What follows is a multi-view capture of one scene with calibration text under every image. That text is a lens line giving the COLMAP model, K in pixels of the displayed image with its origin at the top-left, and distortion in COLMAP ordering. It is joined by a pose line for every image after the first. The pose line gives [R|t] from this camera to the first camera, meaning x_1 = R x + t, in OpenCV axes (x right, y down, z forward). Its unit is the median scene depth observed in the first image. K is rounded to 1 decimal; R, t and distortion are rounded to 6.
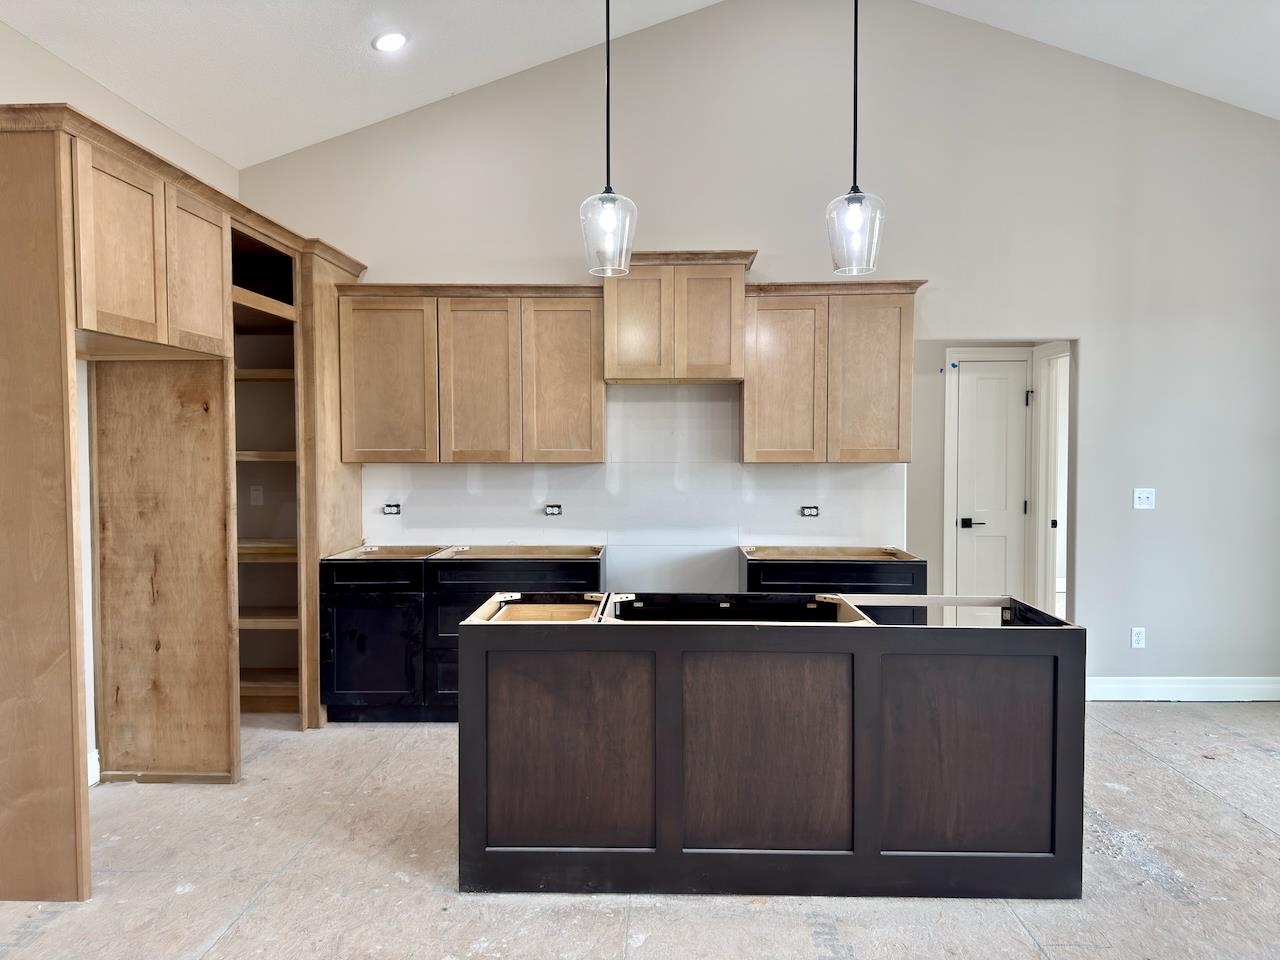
lens RADIAL K [[891.4, 0, 636.5], [0, 891.4, 484.4], [0, 0, 1]] dist [0.060491, -0.067743]
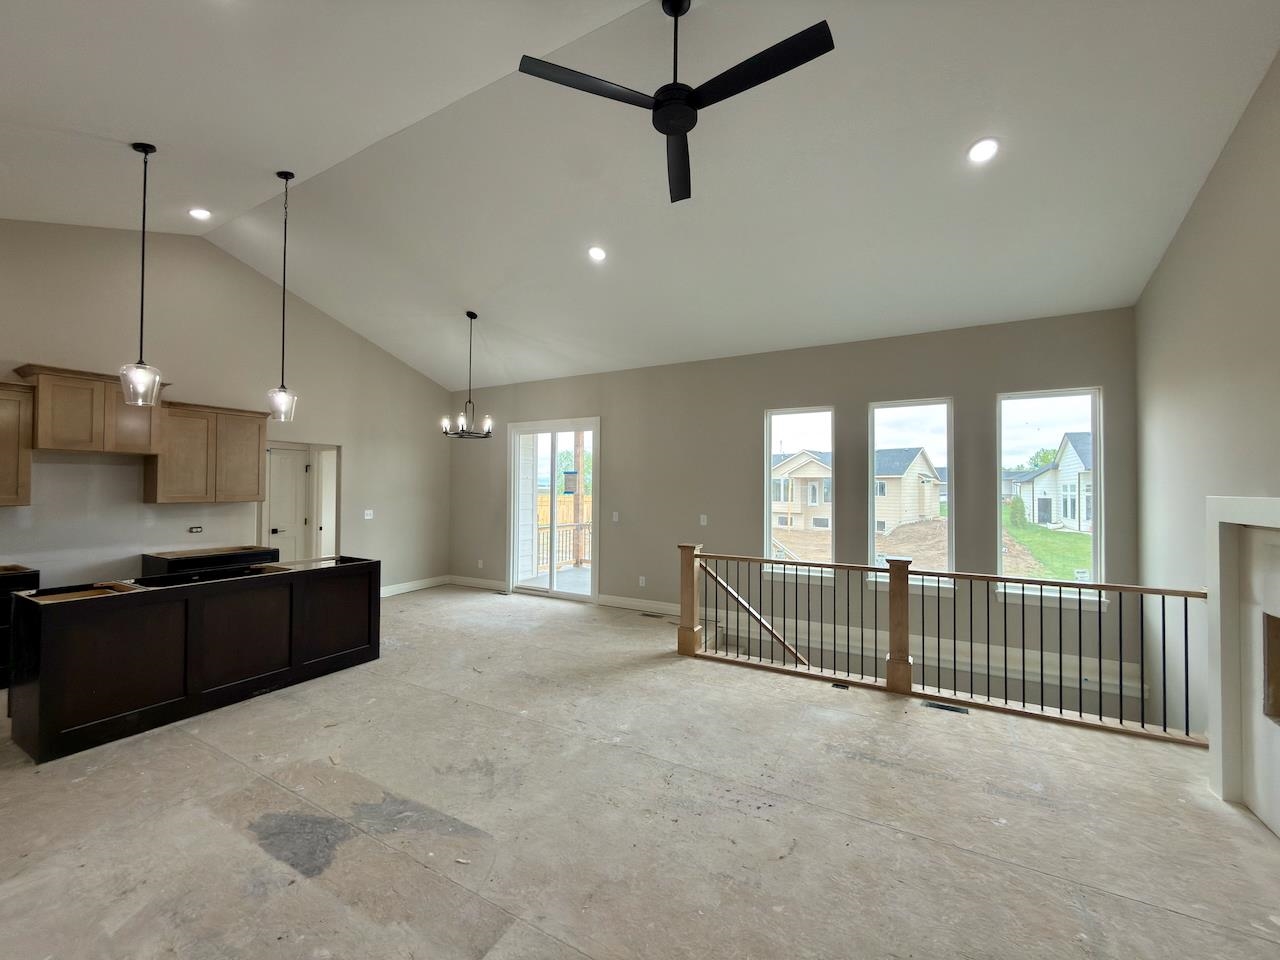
lens RADIAL K [[509.3, 0, 640.0], [0, 509.3, 480.0], [0, 0, 1]] dist [-0.001364, 0.000159]
pose [[0.458904, 0.018466, 0.888294, -0.342287], [0.030196, 0.998882, -0.036365, -0.005530], [-0.887973, 0.043511, 0.457833, -0.288249]]
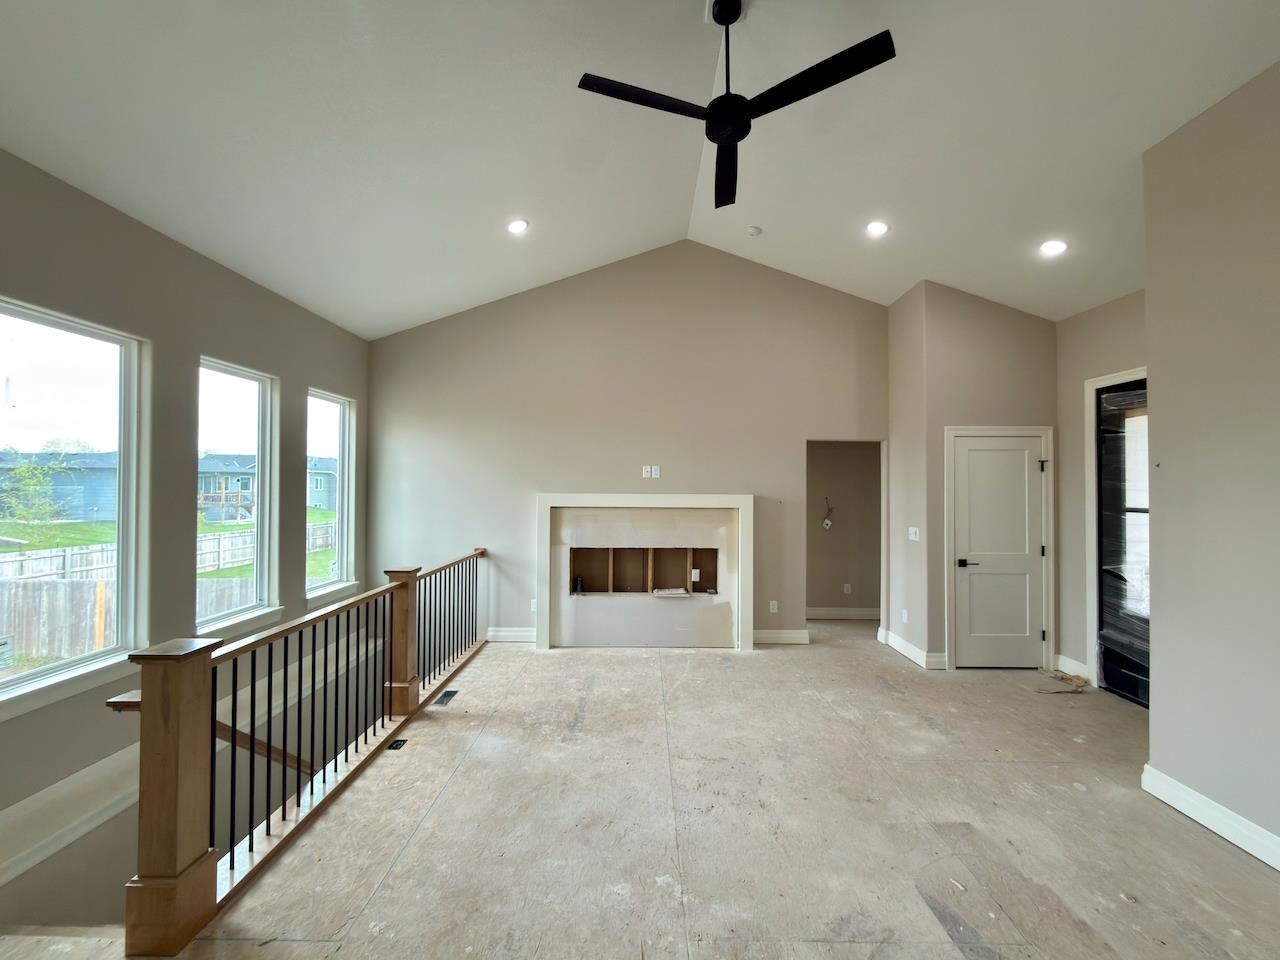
lens RADIAL K [[518.0, 0, 641.2], [0, 518.0, 480.2], [0, 0, 1]] dist [-0.002349, 0.000074]
pose [[-0.999647, -0.002981, -0.026409, 0.284903], [-0.003790, 0.999524, 0.030625, -0.050563], [0.026305, 0.030714, -0.999182, 0.508381]]
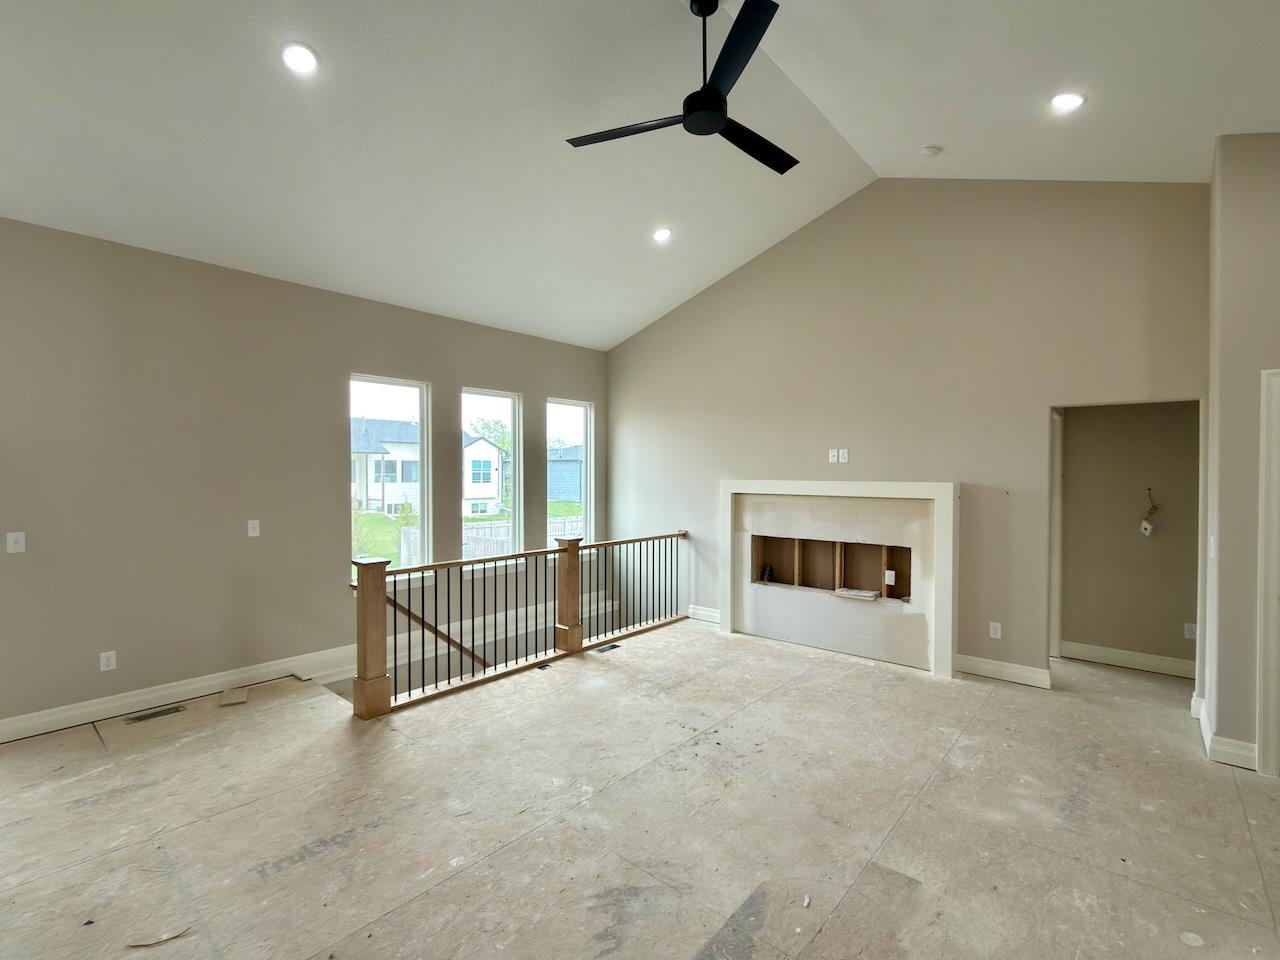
lens RADIAL K [[589.4, 0, 640.0], [0, 589.4, 480.0], [0, 0, 1]] dist [-0.001885, 0.000000]
pose [[-0.778809, -0.006522, 0.627228, -0.194135], [0.027340, 0.998643, 0.044332, -0.049155], [-0.626665, 0.051675, -0.777573, 0.511781]]
